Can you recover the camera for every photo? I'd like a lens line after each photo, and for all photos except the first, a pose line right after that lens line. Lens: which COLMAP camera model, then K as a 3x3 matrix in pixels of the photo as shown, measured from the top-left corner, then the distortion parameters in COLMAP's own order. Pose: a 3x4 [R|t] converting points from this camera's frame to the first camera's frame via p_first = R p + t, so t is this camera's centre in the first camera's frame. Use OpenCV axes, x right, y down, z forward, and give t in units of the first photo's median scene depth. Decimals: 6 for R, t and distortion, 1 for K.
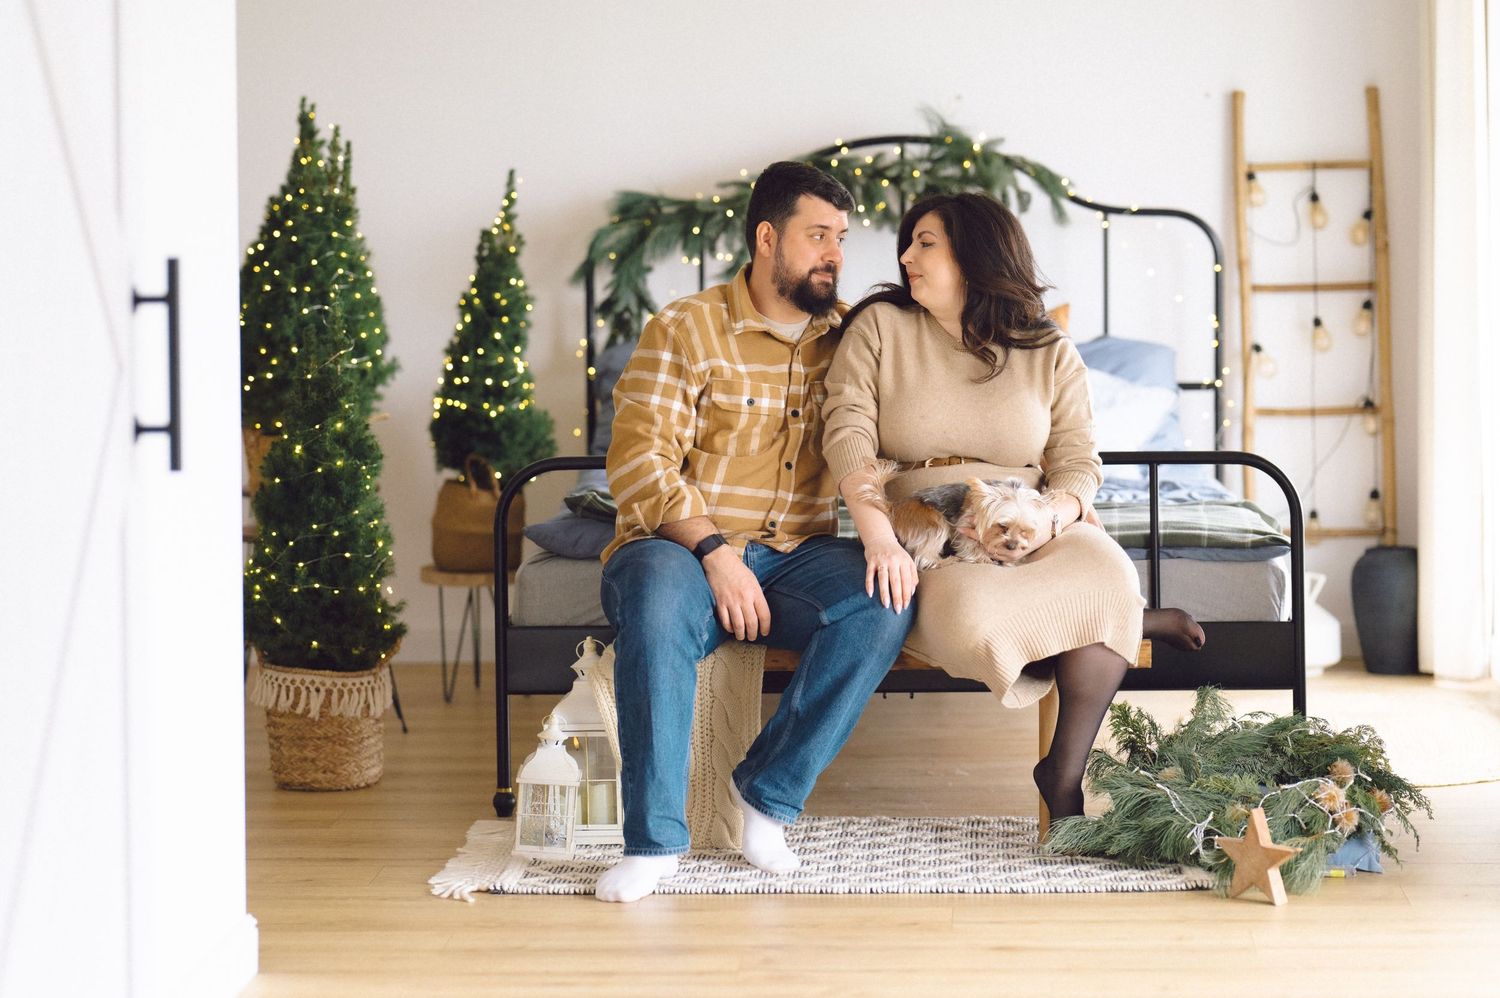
lens RADIAL K [[3671.2, 0, 750.0], [0, 3671.2, 499.0], [0, 0, 1]] dist [-0.339022, -0.041633]
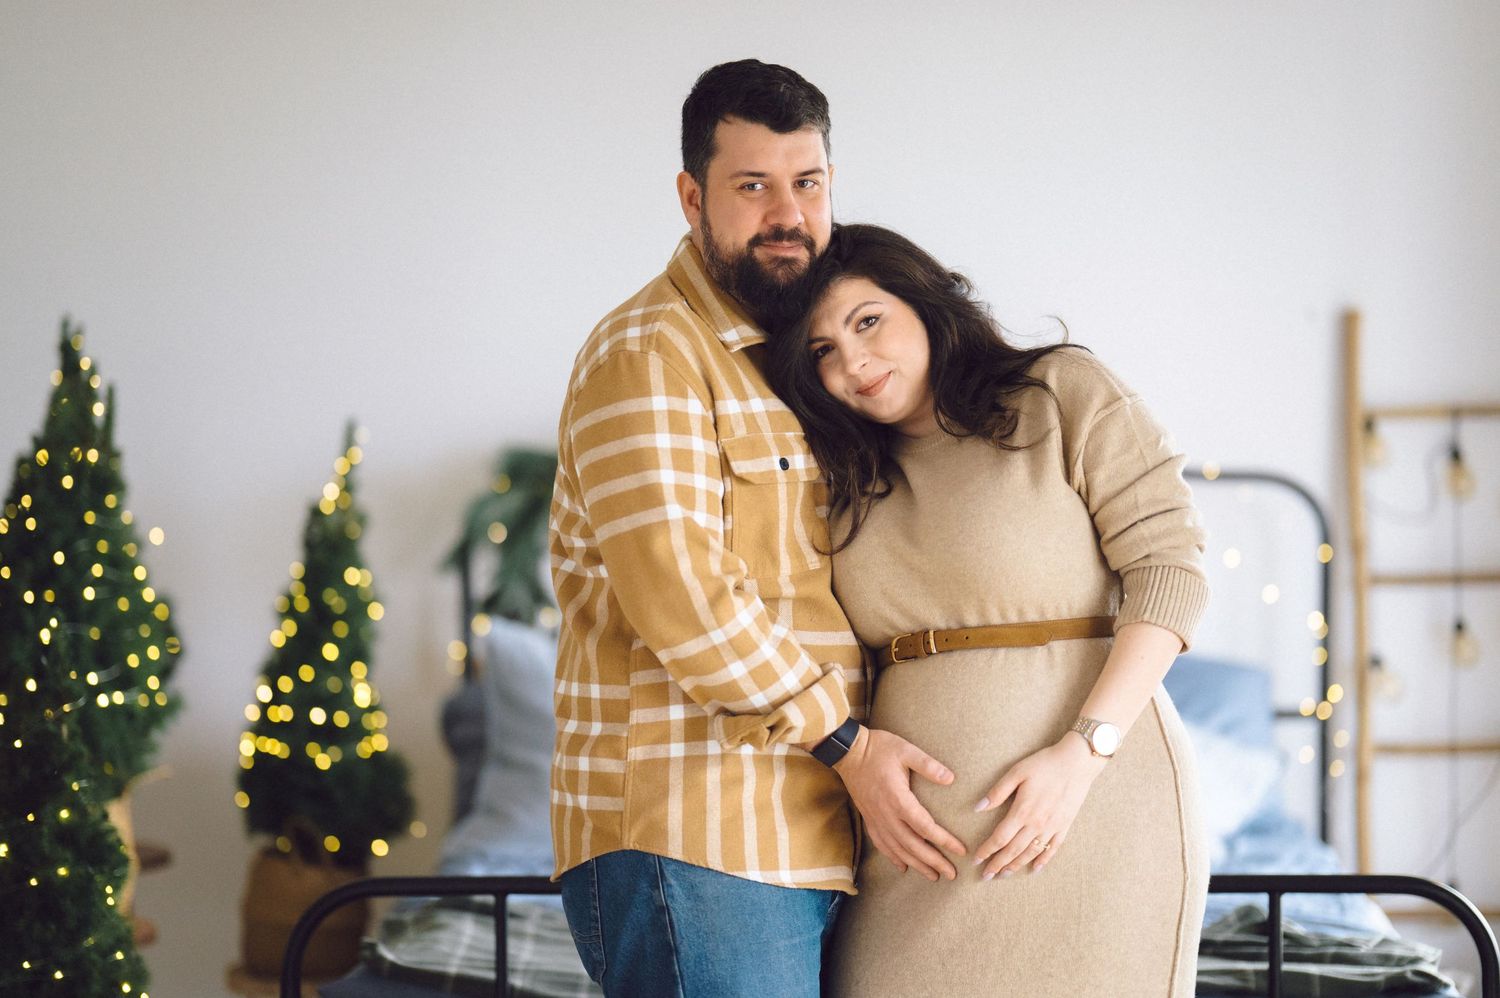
lens RADIAL K [[3671.2, 0, 750.0], [0, 3671.2, 499.0], [0, 0, 1]] dist [-0.339022, -0.041633]
pose [[0.999984, 0.003722, 0.004298, 0.010127], [-0.003516, 0.998888, -0.047006, -0.041104], [-0.004469, 0.046990, 0.998885, 0.282313]]
